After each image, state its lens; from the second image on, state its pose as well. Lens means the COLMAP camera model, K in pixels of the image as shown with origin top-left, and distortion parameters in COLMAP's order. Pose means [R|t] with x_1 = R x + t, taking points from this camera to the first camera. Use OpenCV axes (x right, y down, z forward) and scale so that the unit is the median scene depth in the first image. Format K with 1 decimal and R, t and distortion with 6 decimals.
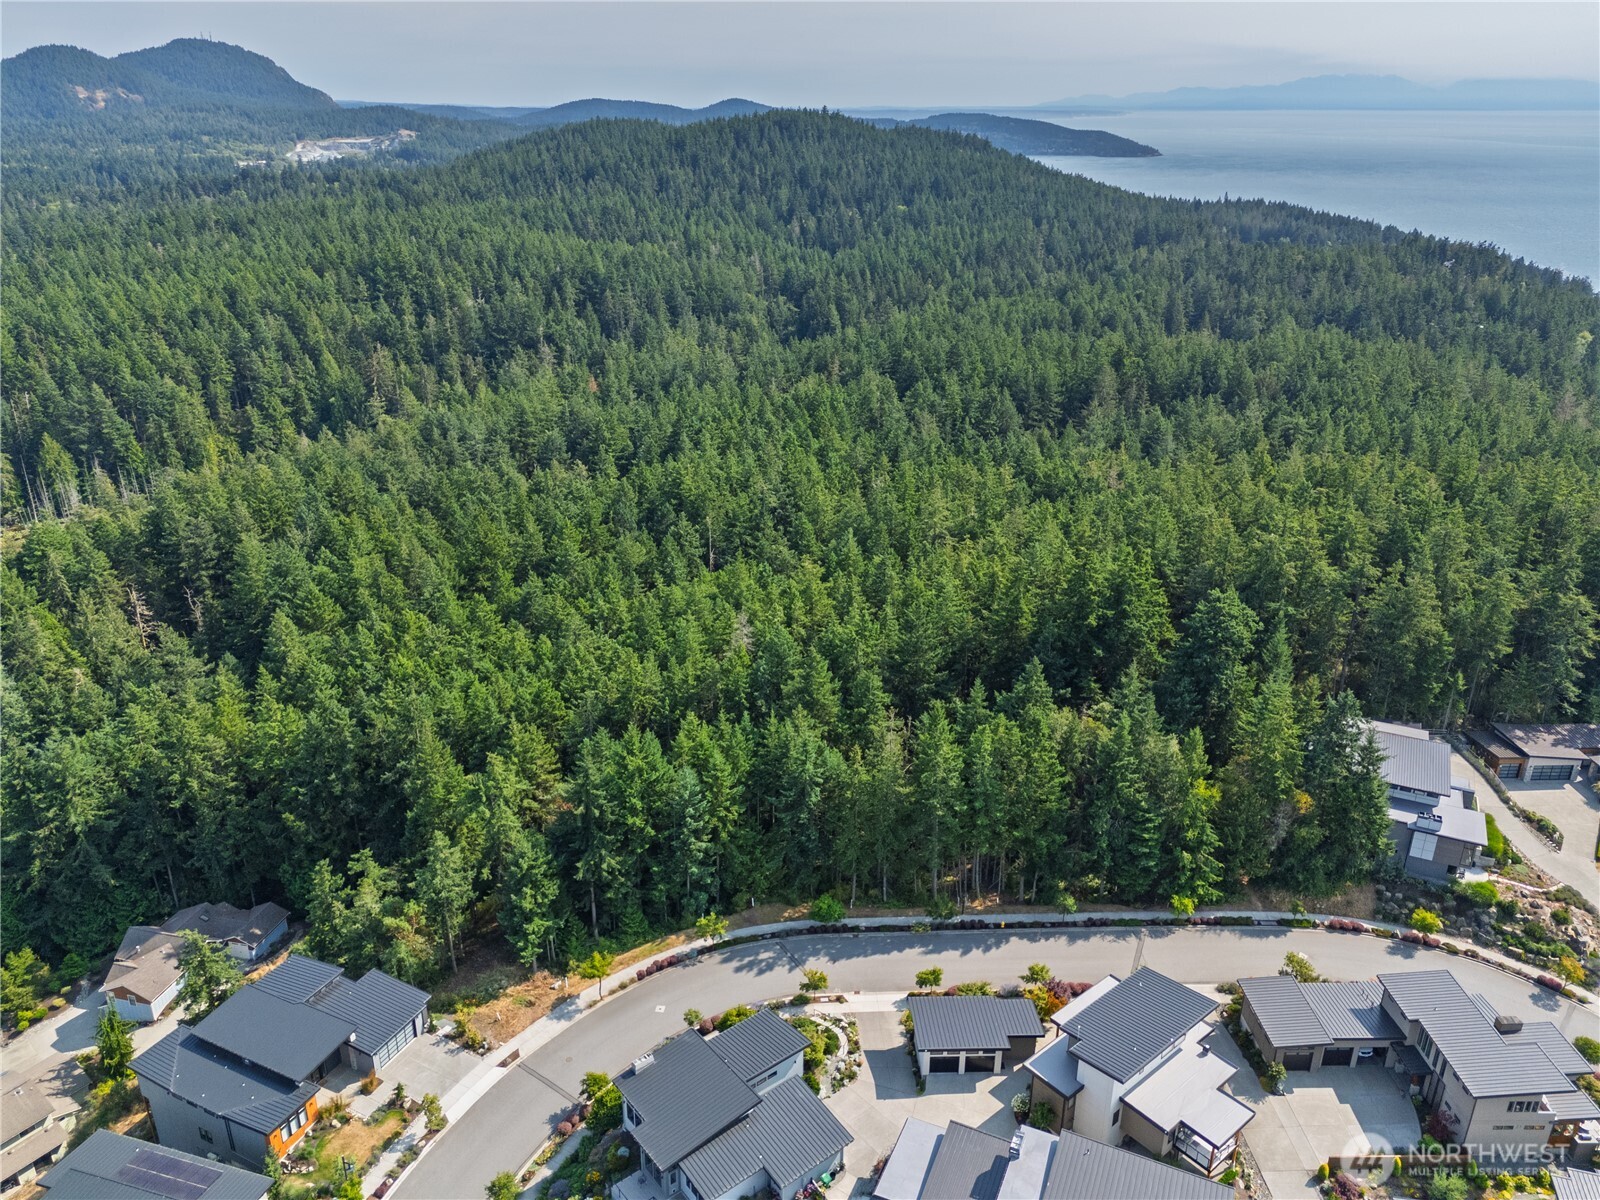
lens RADIAL K [[1175.5, 0, 797.8], [0, 1175.5, 601.0], [0, 0, 1]] dist [0.058208, -0.042898]
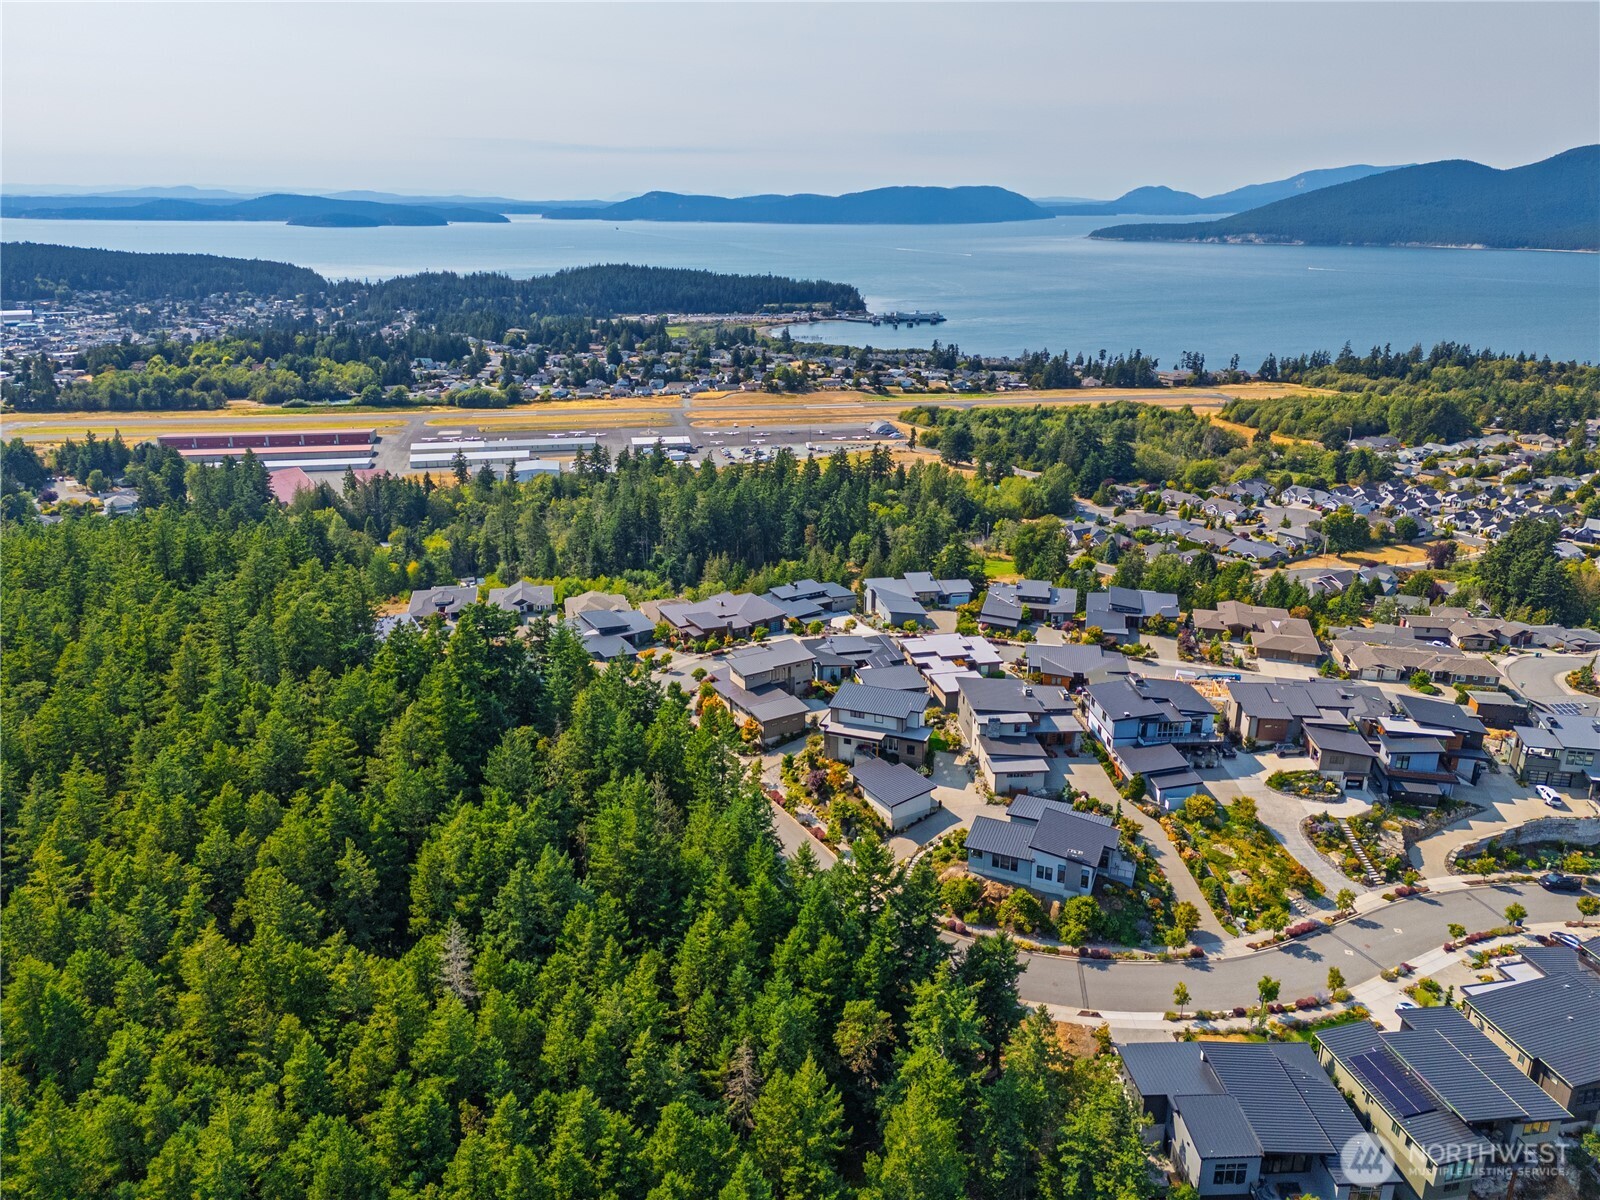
lens RADIAL K [[1175.5, 0, 795.1], [0, 1175.5, 597.1], [0, 0, 1]] dist [0.058208, -0.042898]
pose [[-0.490423, -0.287156, 0.822816, -0.696227], [0.330044, 0.812629, 0.480318, -0.434782], [-0.806570, 0.507125, -0.303758, 1.032276]]
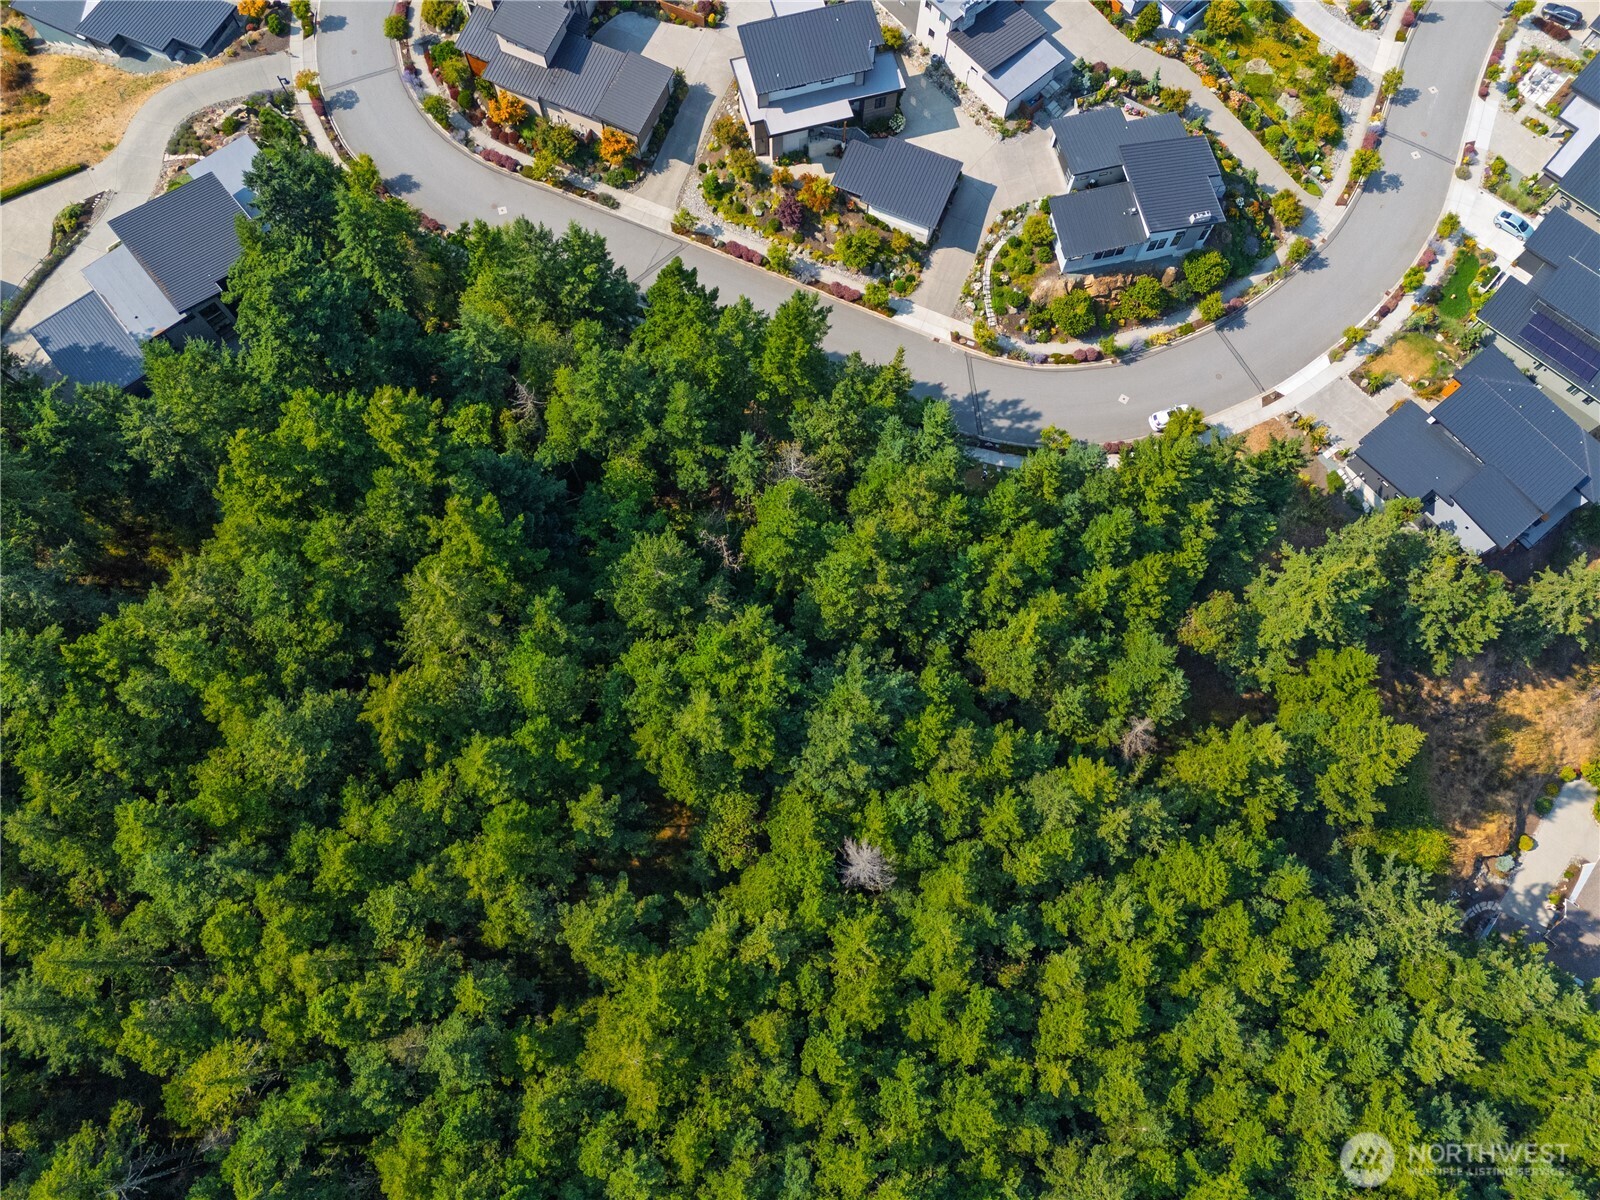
lens RADIAL K [[1175.5, 0, 796.9], [0, 1175.5, 602.8], [0, 0, 1]] dist [0.058208, -0.042898]
pose [[-0.911002, -0.398893, 0.104688, -0.028701], [0.138108, -0.055898, 0.988838, -0.558395], [-0.388589, 0.915292, 0.106013, 0.920443]]
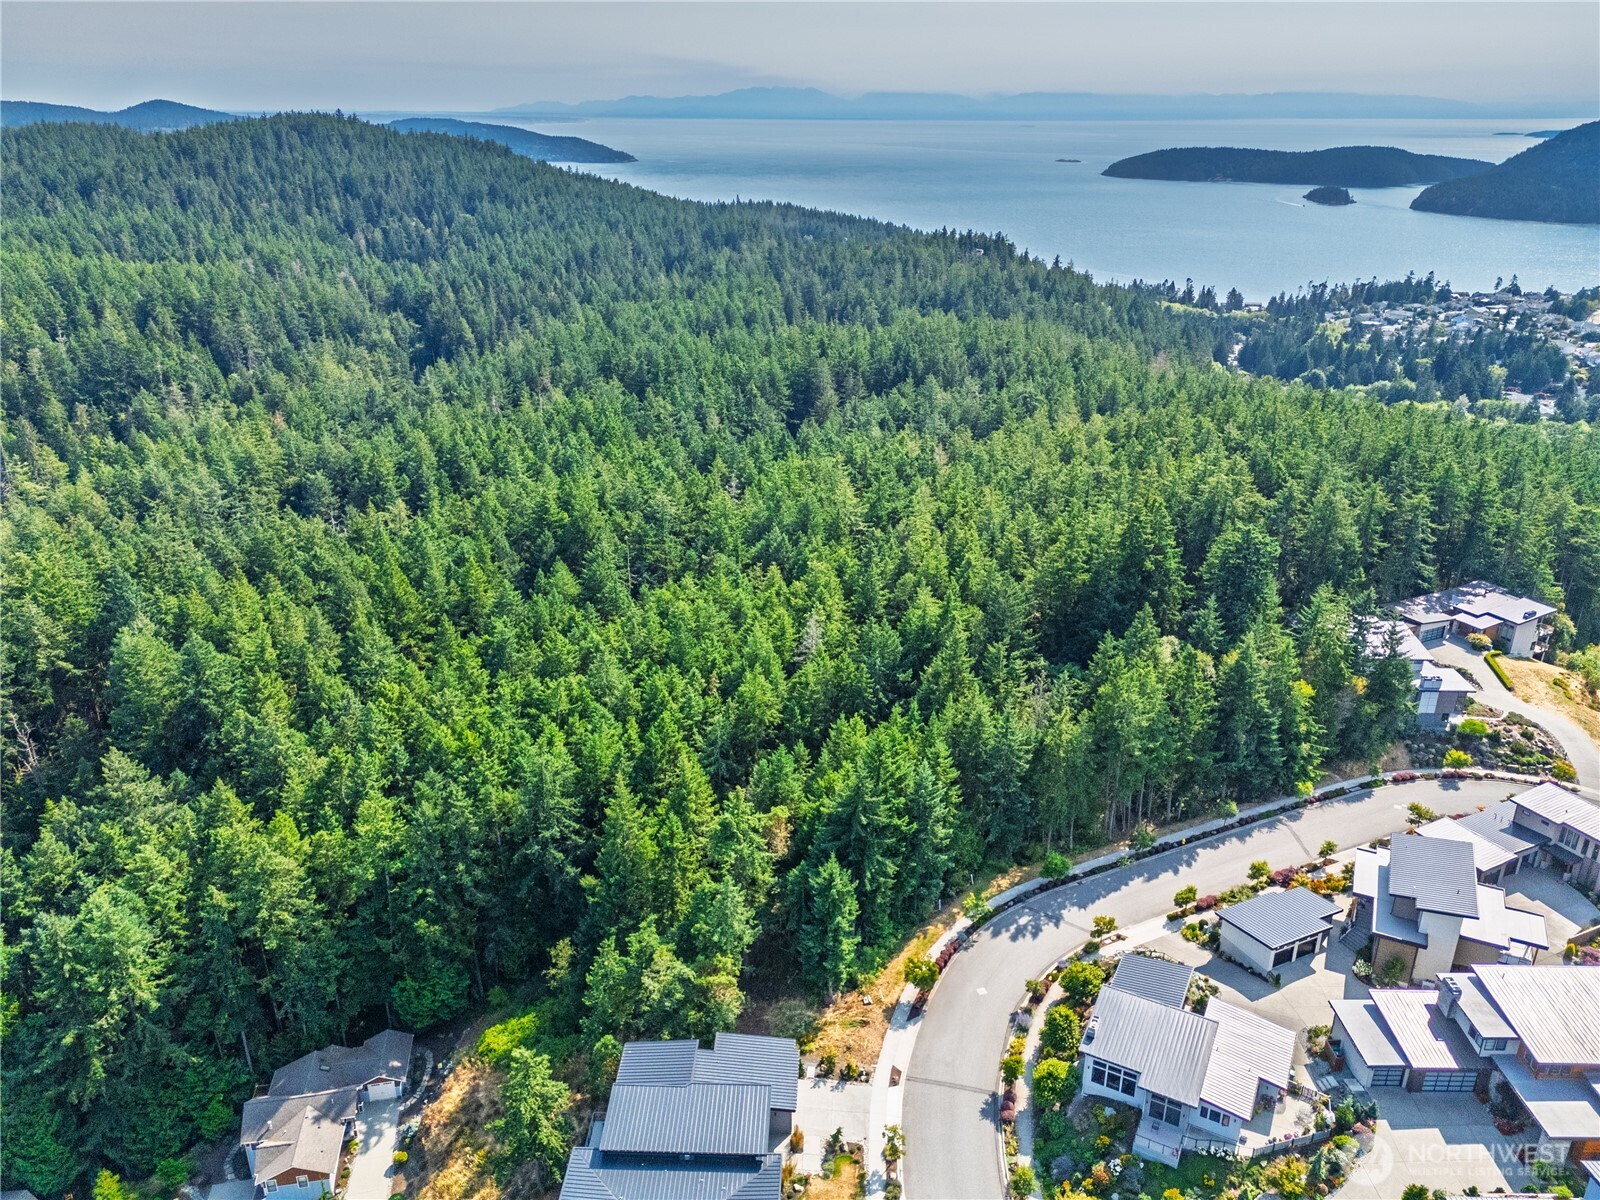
lens RADIAL K [[1175.5, 0, 801.4], [0, 1175.5, 596.9], [0, 0, 1]] dist [0.058208, -0.042898]
pose [[0.913572, -0.154748, 0.376084, -0.469889], [0.157483, 0.987238, 0.023669, -0.033310], [-0.374947, 0.037603, 0.926283, 0.074878]]
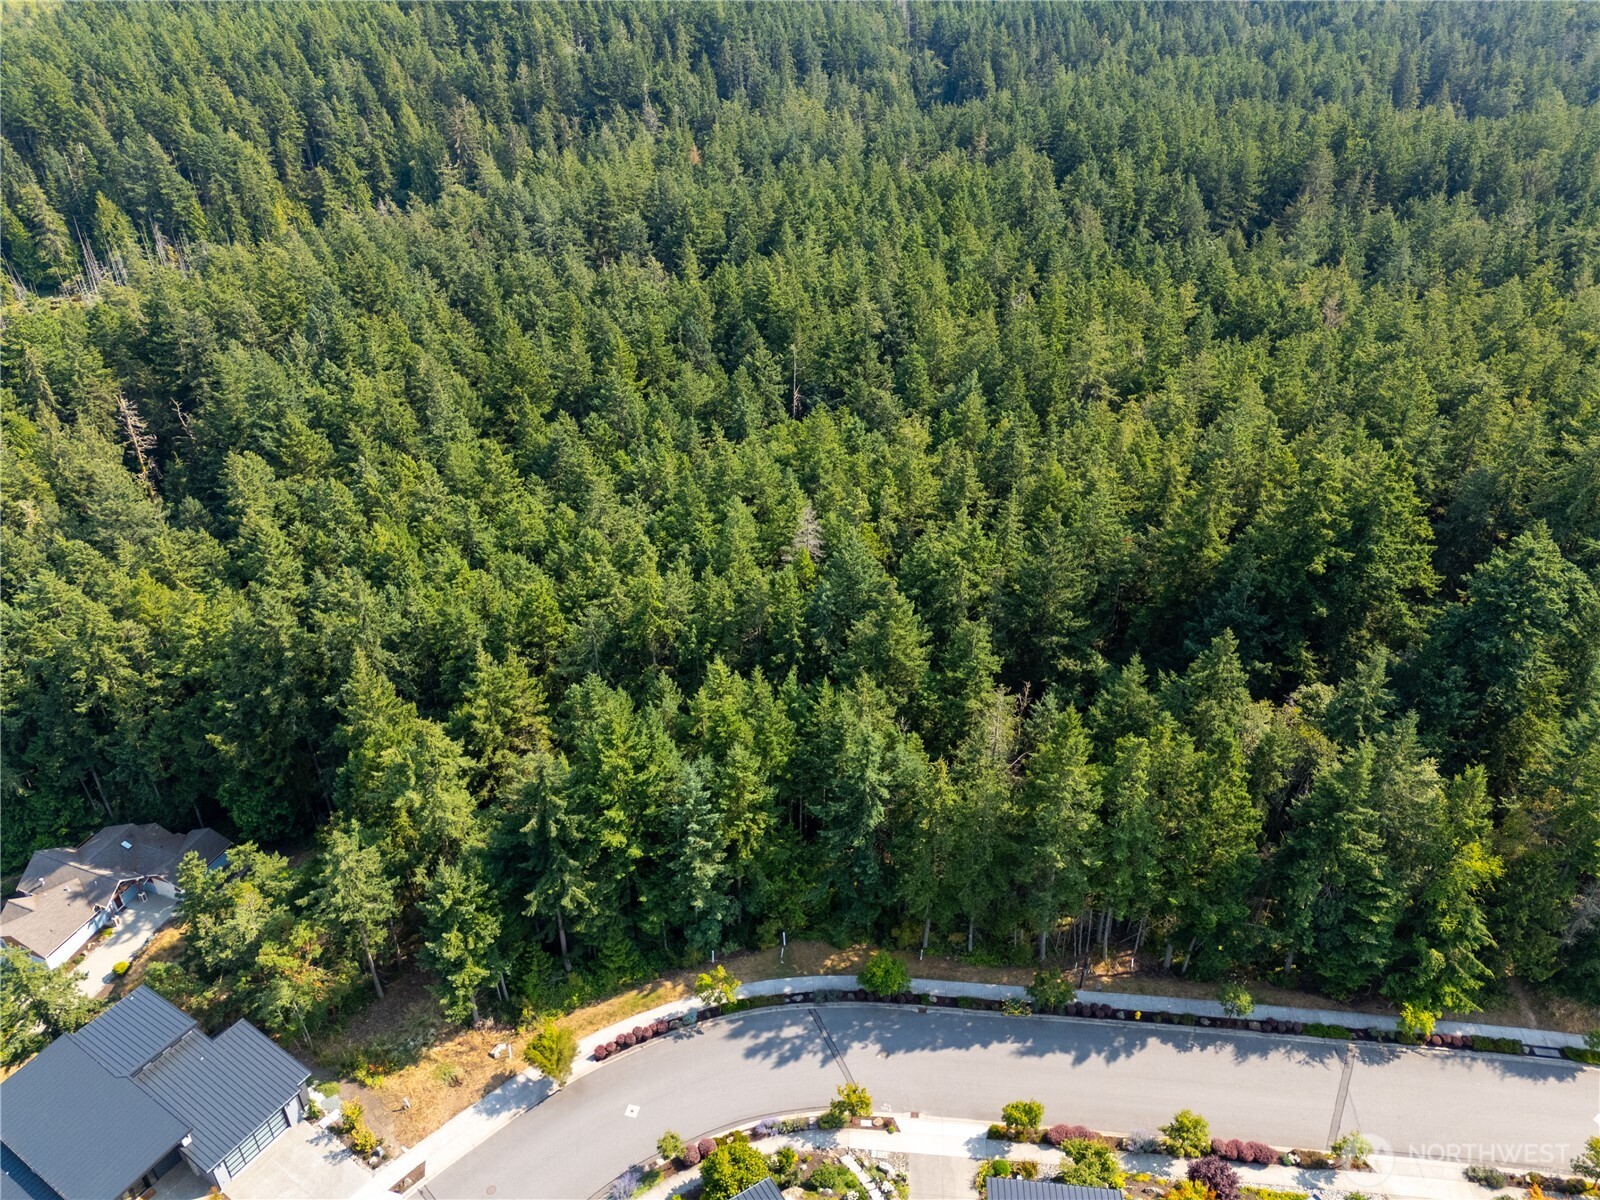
lens RADIAL K [[1175.5, 0, 799.7], [0, 1175.5, 598.8], [0, 0, 1]] dist [0.058208, -0.042898]
pose [[0.992731, 0.068255, -0.099132, 0.025345], [-0.049546, 0.982376, 0.180229, -0.069023], [0.109686, -0.174007, 0.978617, 0.295978]]
